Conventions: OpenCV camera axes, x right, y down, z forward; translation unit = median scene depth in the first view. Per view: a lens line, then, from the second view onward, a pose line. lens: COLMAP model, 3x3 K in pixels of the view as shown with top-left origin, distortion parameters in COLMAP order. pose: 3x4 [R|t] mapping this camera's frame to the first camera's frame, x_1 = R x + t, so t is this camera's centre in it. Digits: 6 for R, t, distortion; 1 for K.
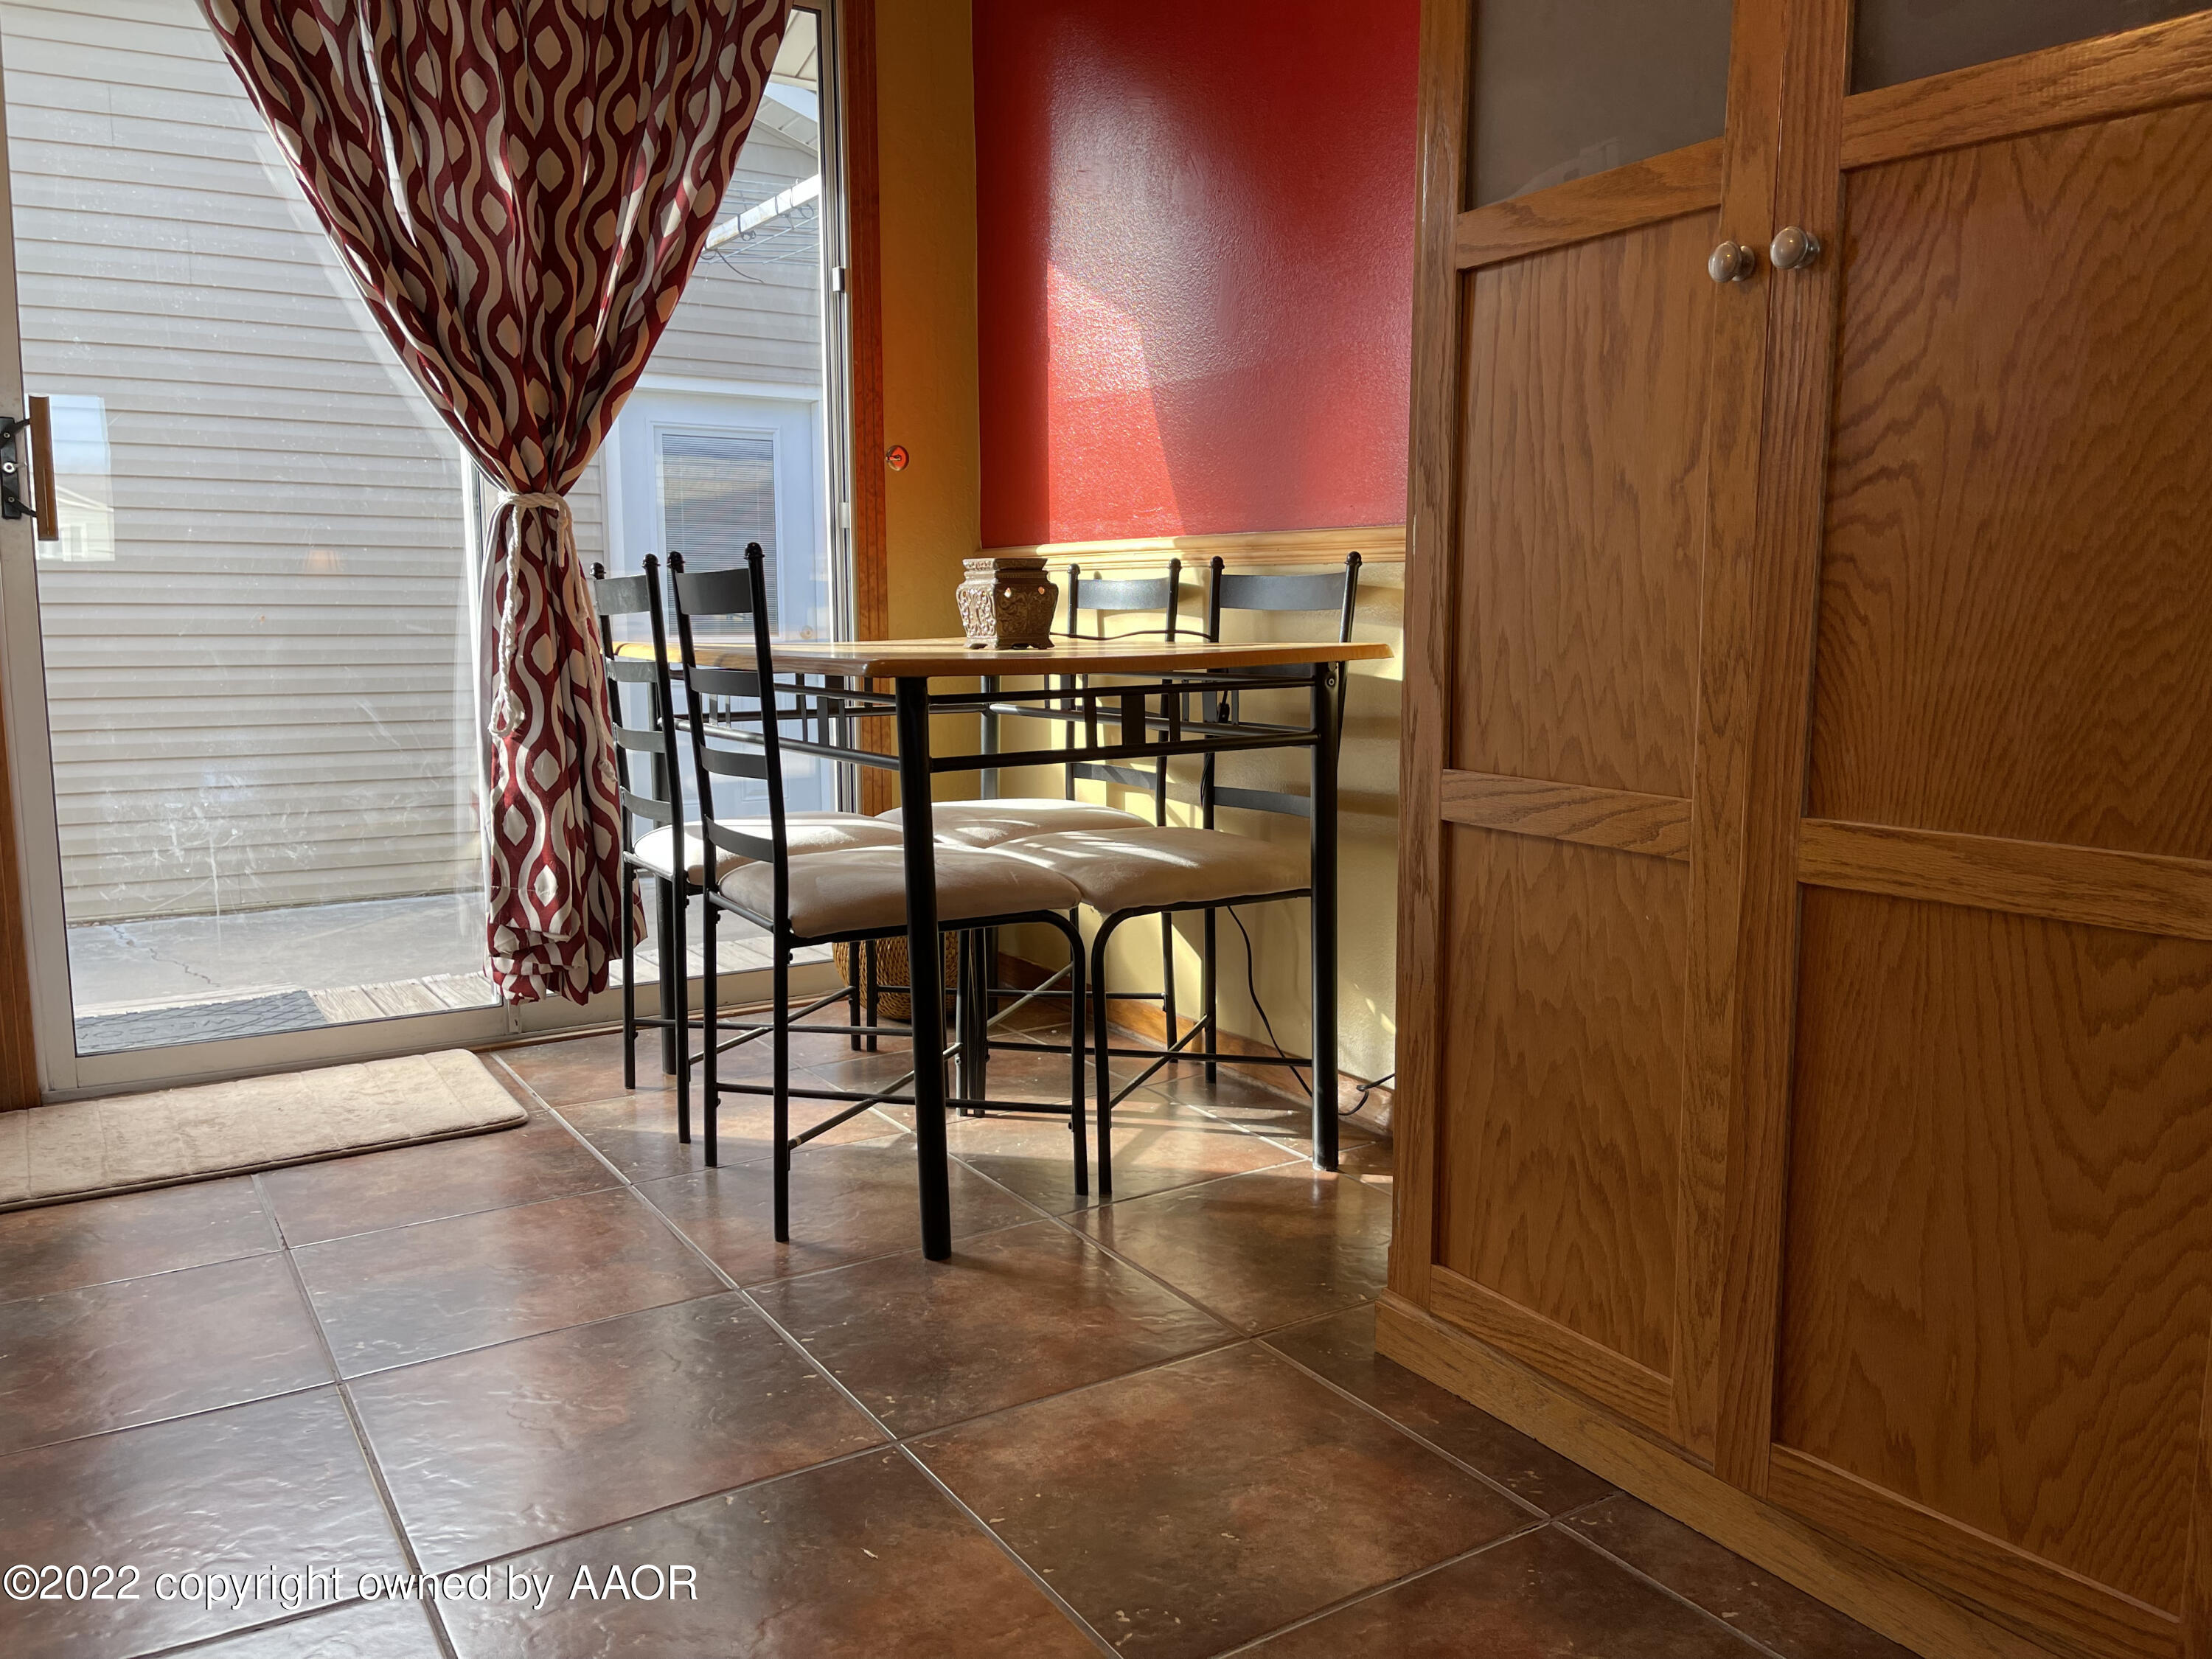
lens RADIAL K [[1675.4, 0, 1113.2], [0, 1675.4, 814.6], [0, 0, 1]] dist [0.040571, -0.041575]
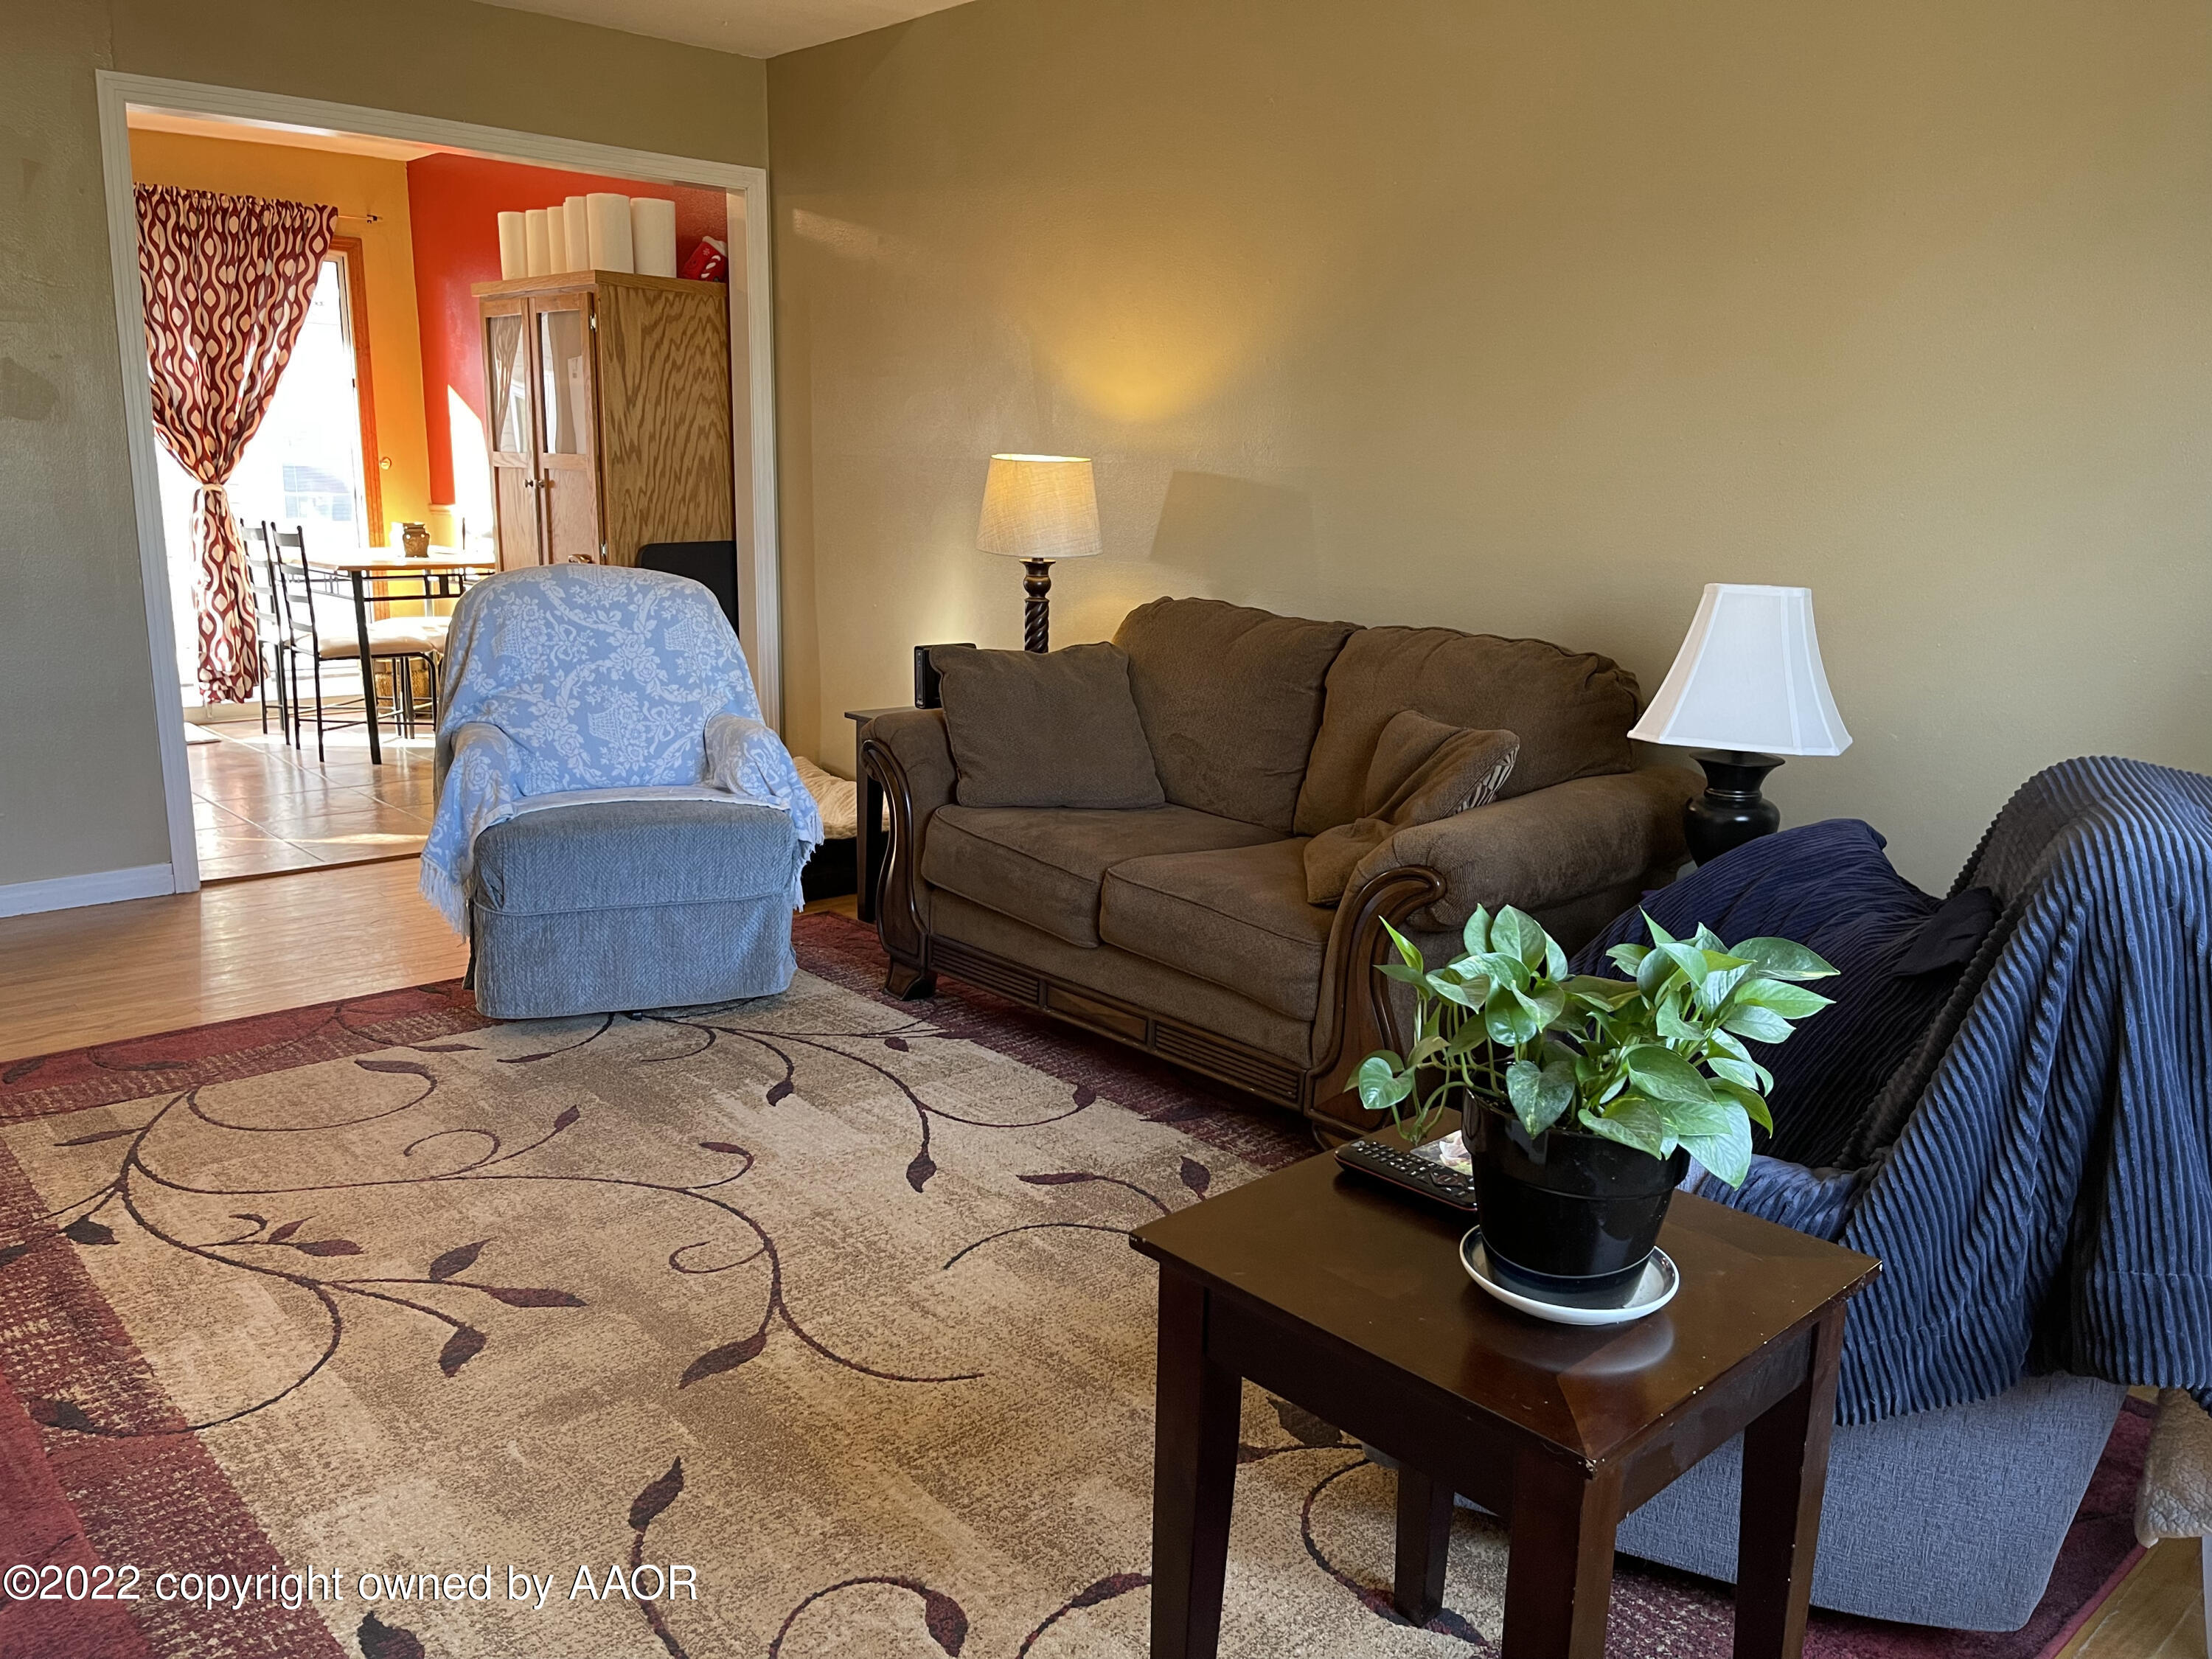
lens RADIAL K [[1675.4, 0, 1114.7], [0, 1675.4, 833.8], [0, 0, 1]] dist [0.040571, -0.041575]
pose [[0.983178, -0.013042, 0.182181, 0.466492], [-0.003374, 0.995980, 0.089508, 0.081306], [-0.182616, -0.088617, 0.979182, -1.600517]]
